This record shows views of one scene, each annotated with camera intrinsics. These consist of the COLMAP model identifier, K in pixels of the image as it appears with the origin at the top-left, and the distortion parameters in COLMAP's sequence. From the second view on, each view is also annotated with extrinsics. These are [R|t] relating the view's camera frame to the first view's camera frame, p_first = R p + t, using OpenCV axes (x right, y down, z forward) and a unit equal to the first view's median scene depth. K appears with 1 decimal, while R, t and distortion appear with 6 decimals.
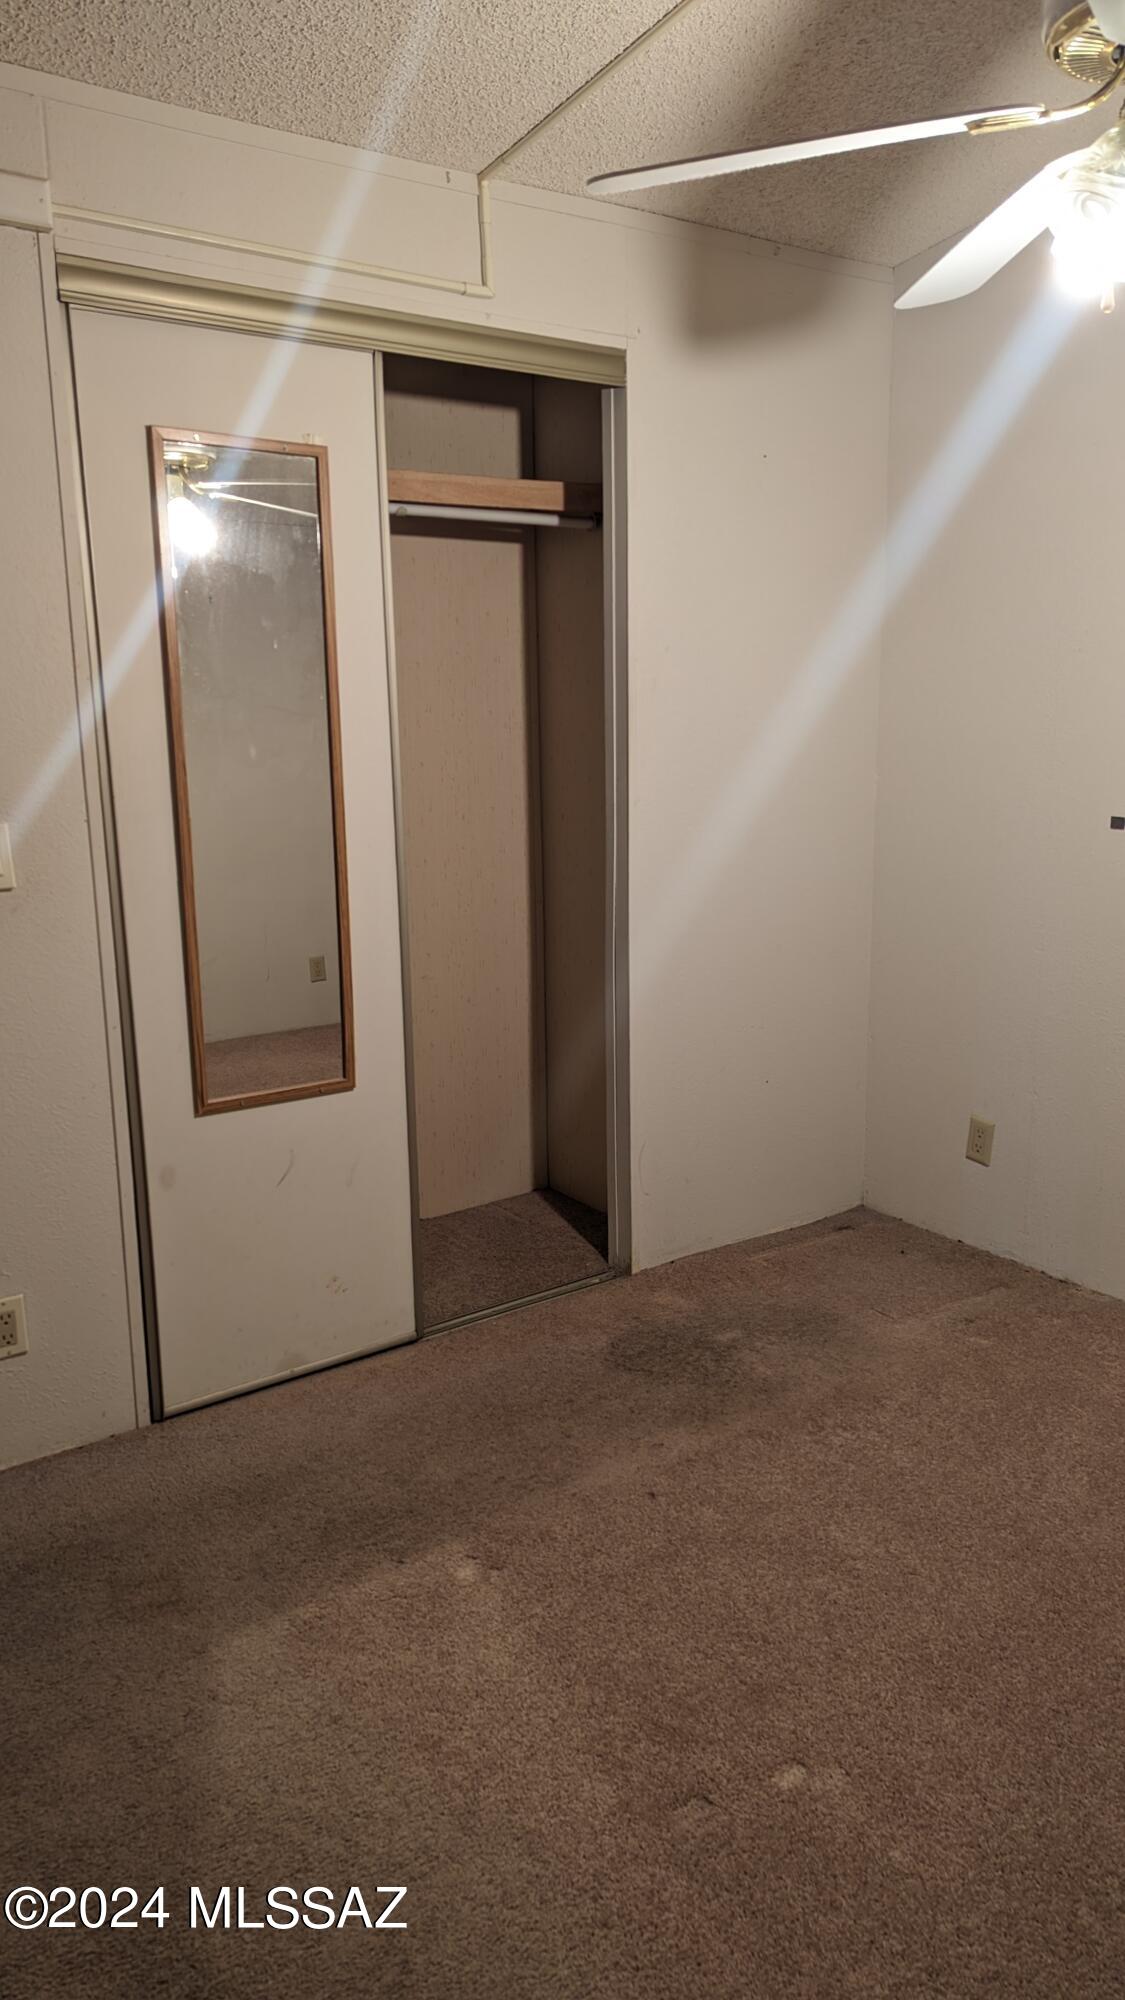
lens RADIAL K [[1428.1, 0, 550.1], [0, 1428.1, 999.5], [0, 0, 1]] dist [0.076780, -0.068316]
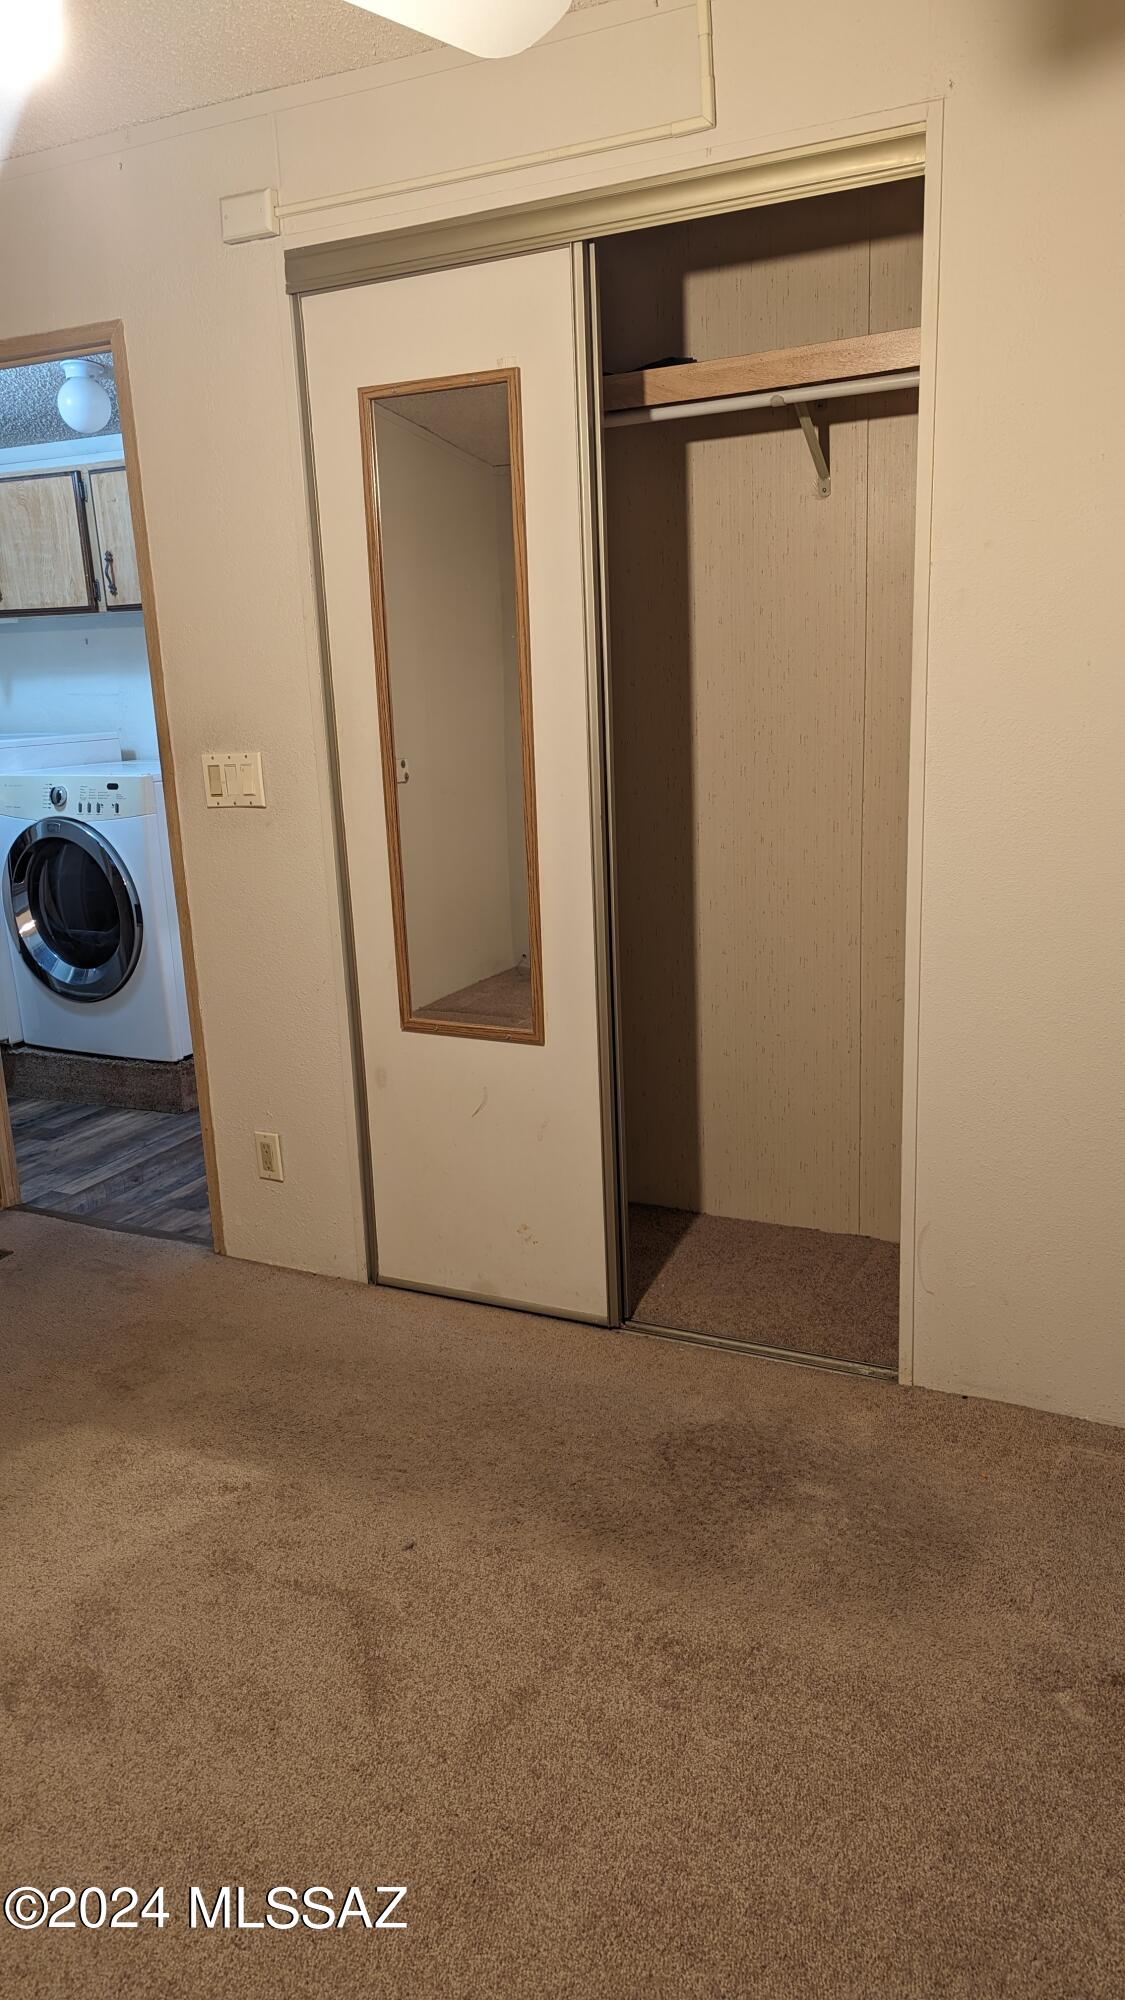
lens RADIAL K [[1428.1, 0, 554.3], [0, 1428.1, 1002.3], [0, 0, 1]] dist [0.076780, -0.068316]
pose [[0.466578, 0.213107, -0.858423, 0.702259], [-0.140243, 0.976087, 0.166091, -0.129871], [0.873291, 0.042894, 0.485307, 0.542505]]
